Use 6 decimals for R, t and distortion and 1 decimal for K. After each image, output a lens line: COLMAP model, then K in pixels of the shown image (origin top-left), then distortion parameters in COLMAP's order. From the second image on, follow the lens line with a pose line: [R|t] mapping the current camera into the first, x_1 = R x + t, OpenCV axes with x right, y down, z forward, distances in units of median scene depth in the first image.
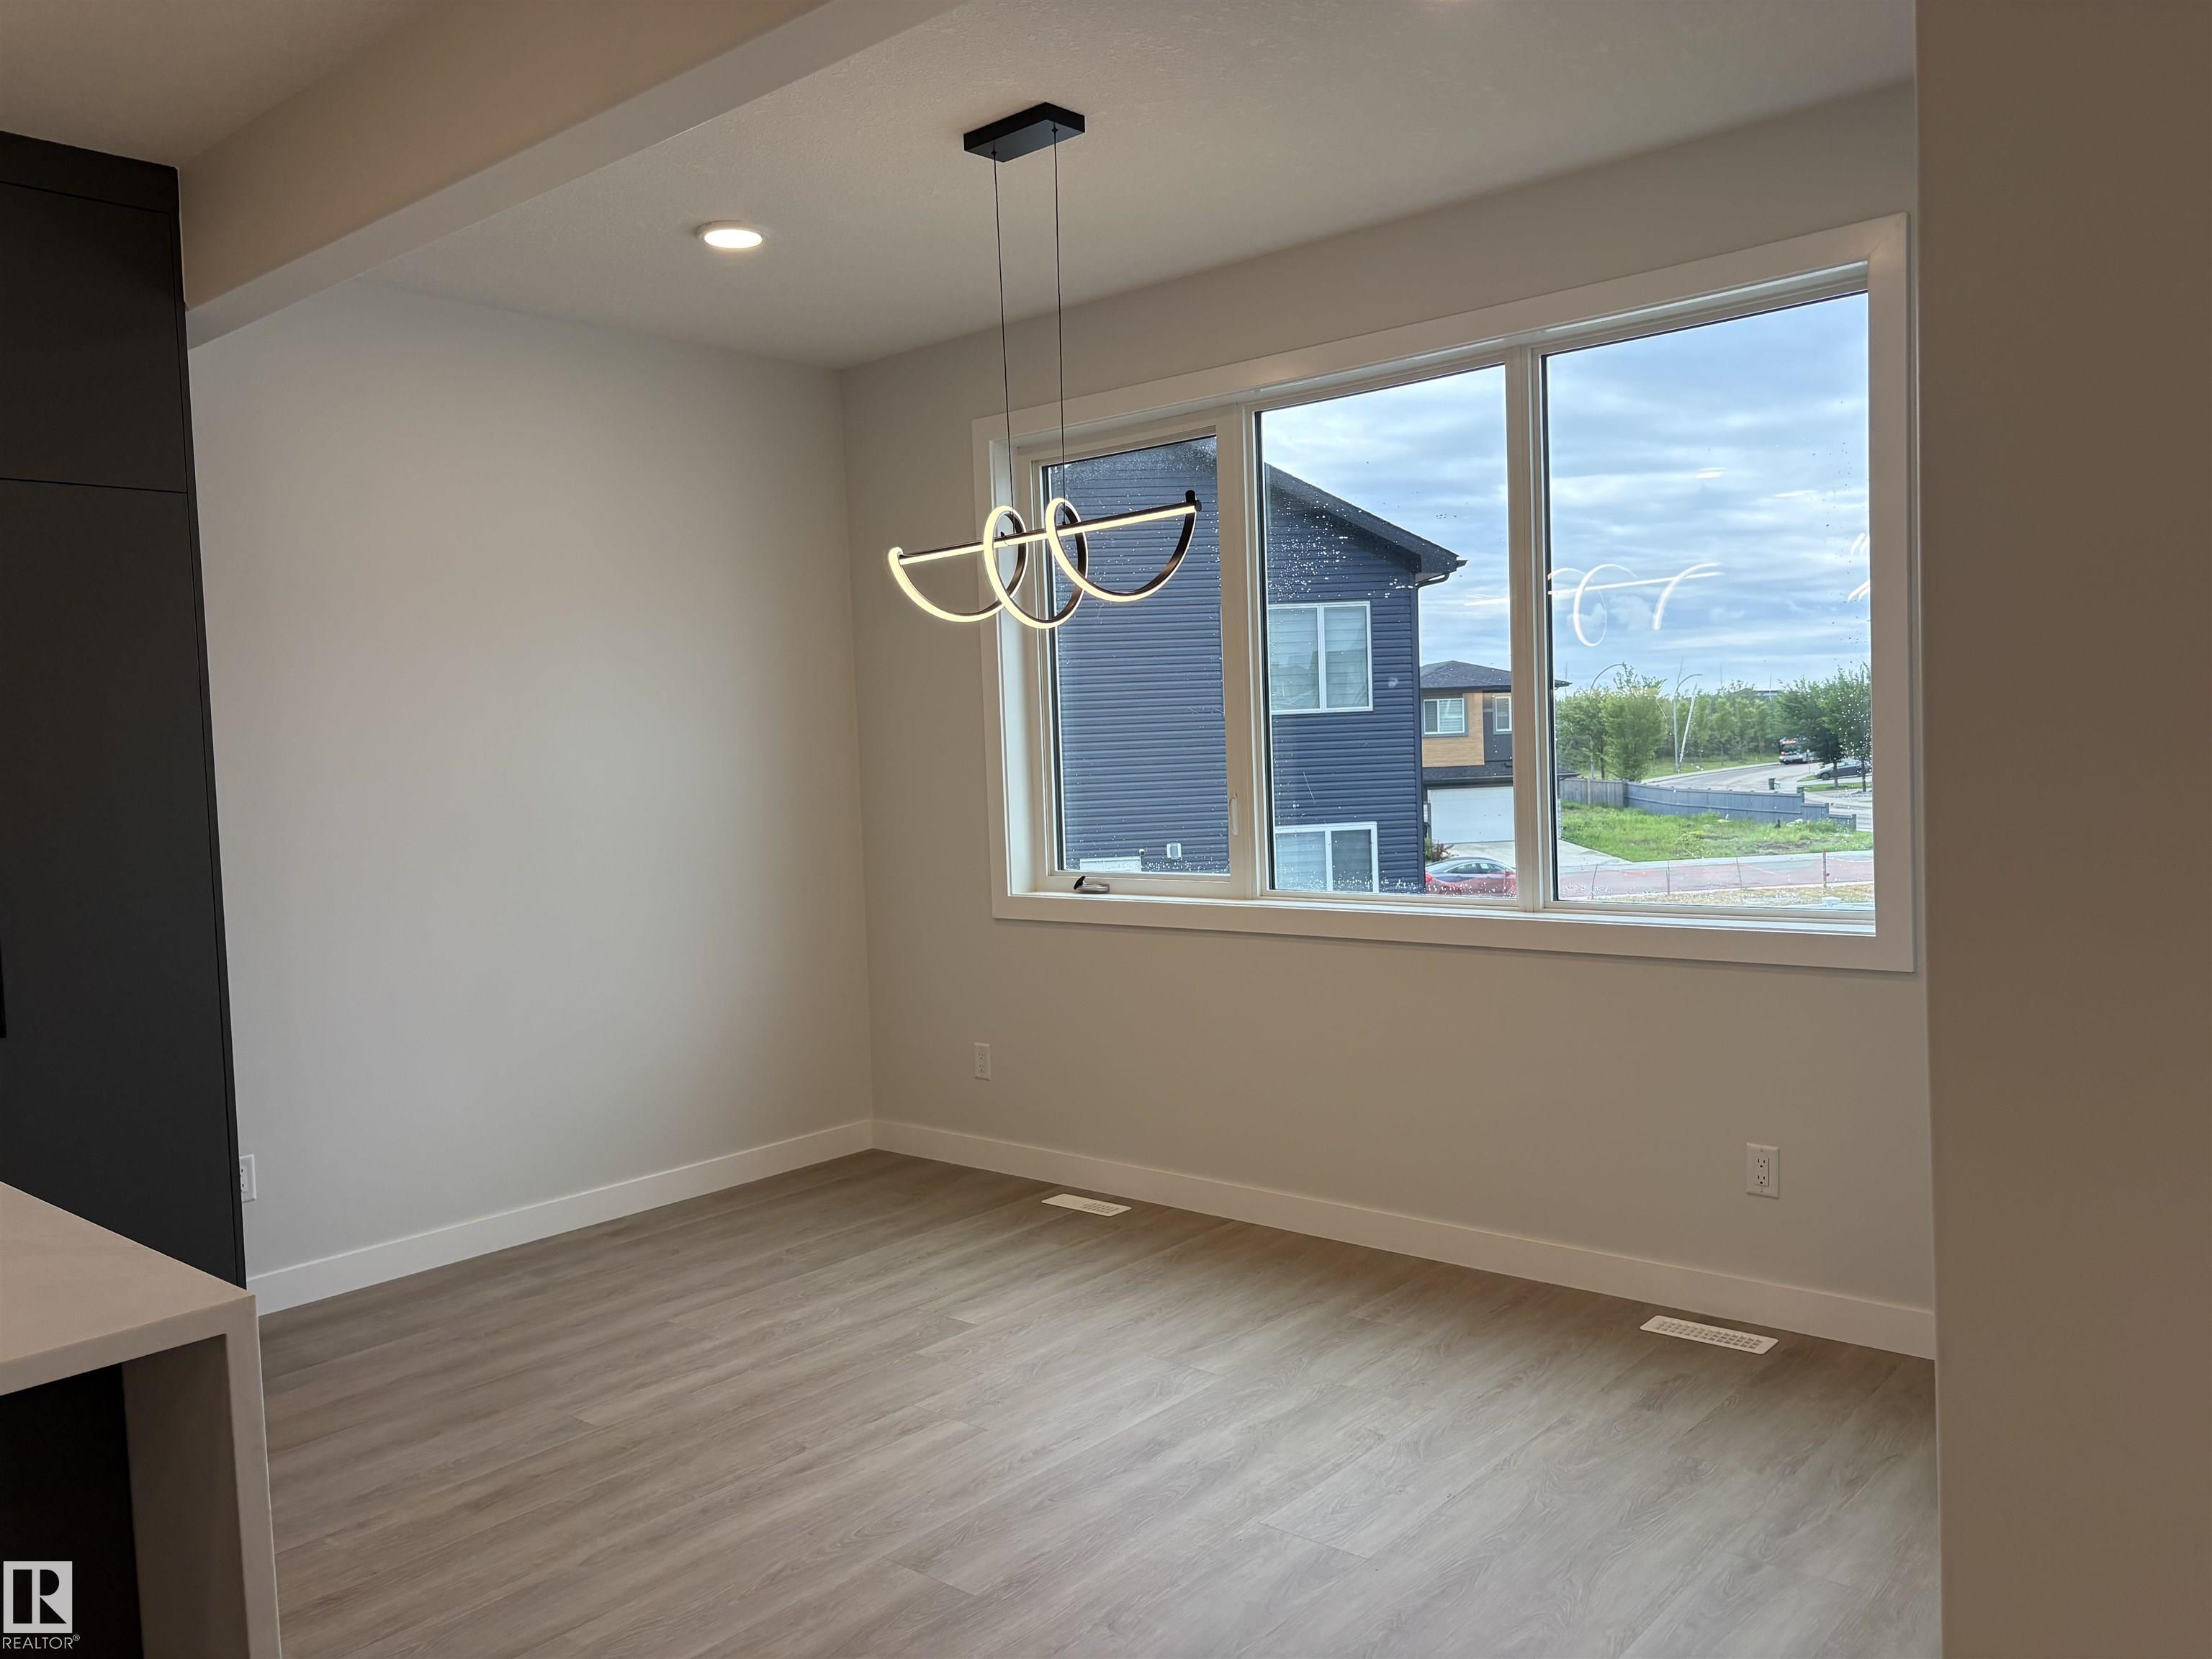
lens RADIAL K [[1692.7, 0, 1087.3], [0, 1692.7, 830.2], [0, 0, 1]] dist [0.051199, -0.048845]
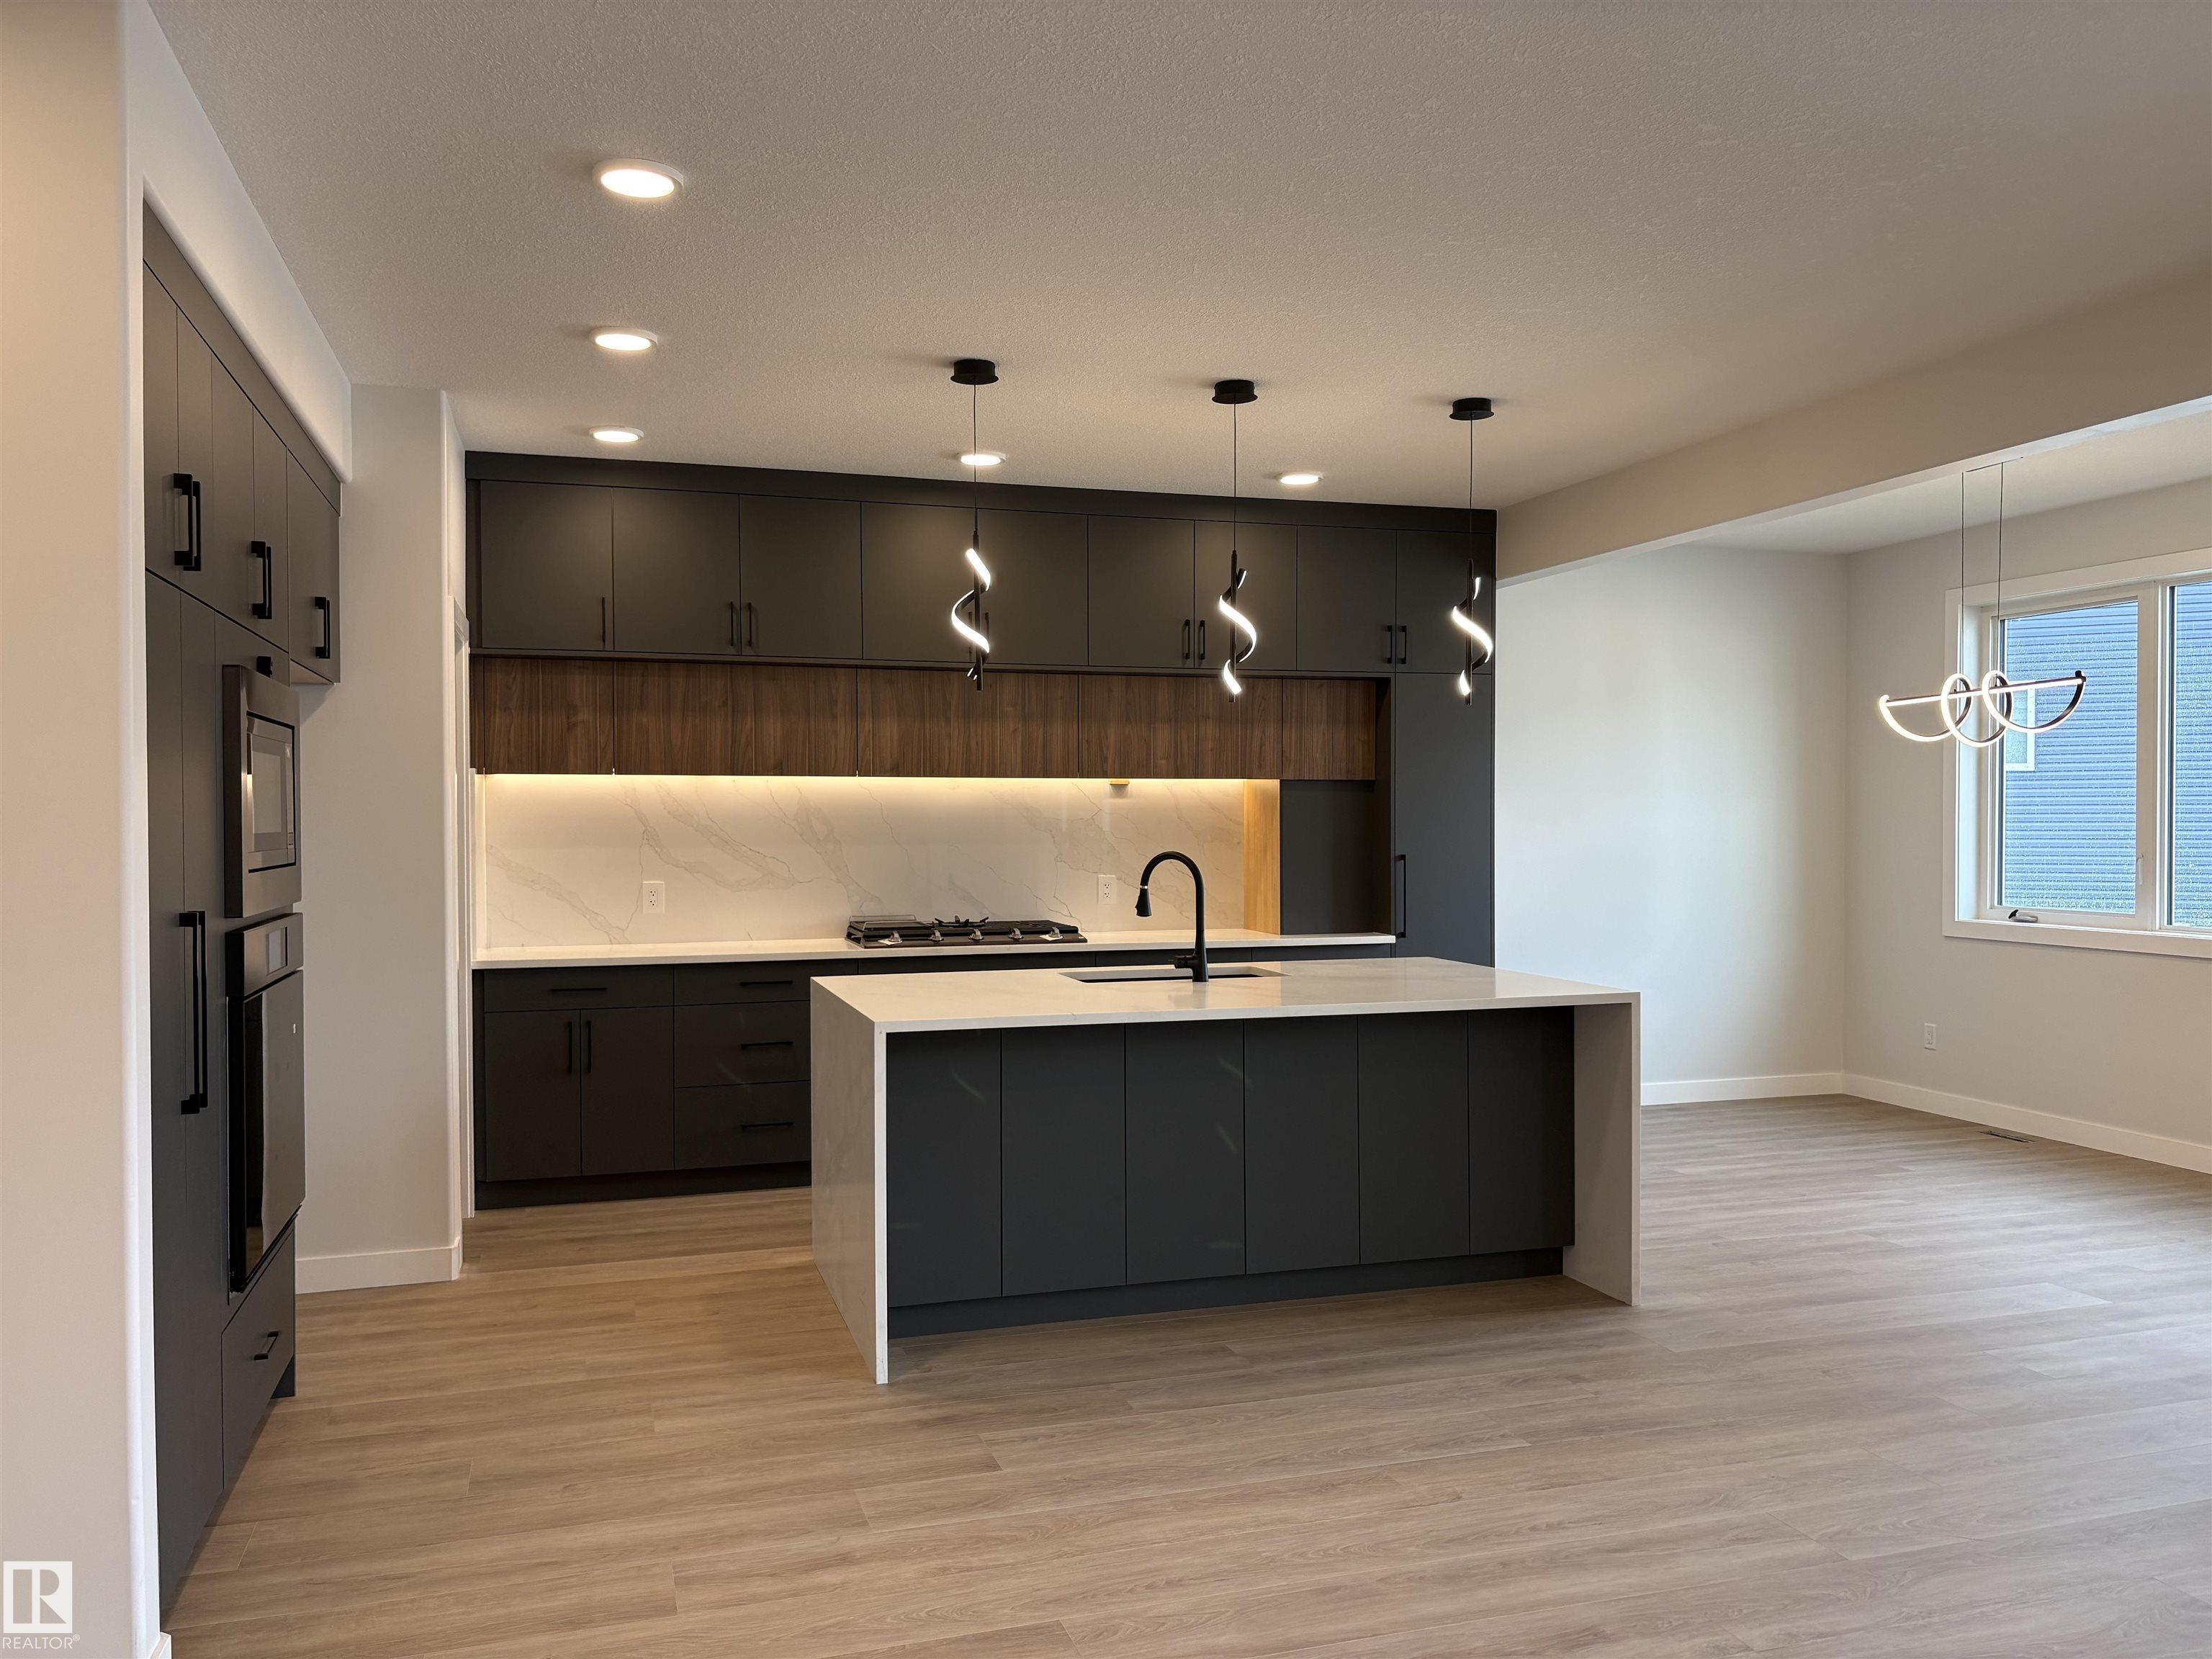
lens RADIAL K [[1692.7, 0, 1107.6], [0, 1692.7, 847.0], [0, 0, 1]] dist [0.051199, -0.048845]
pose [[0.862672, 0.046298, -0.503640, 0.084382], [-0.056742, 0.998374, -0.005415, 0.036803], [0.502570, 0.033249, 0.863897, -0.868797]]
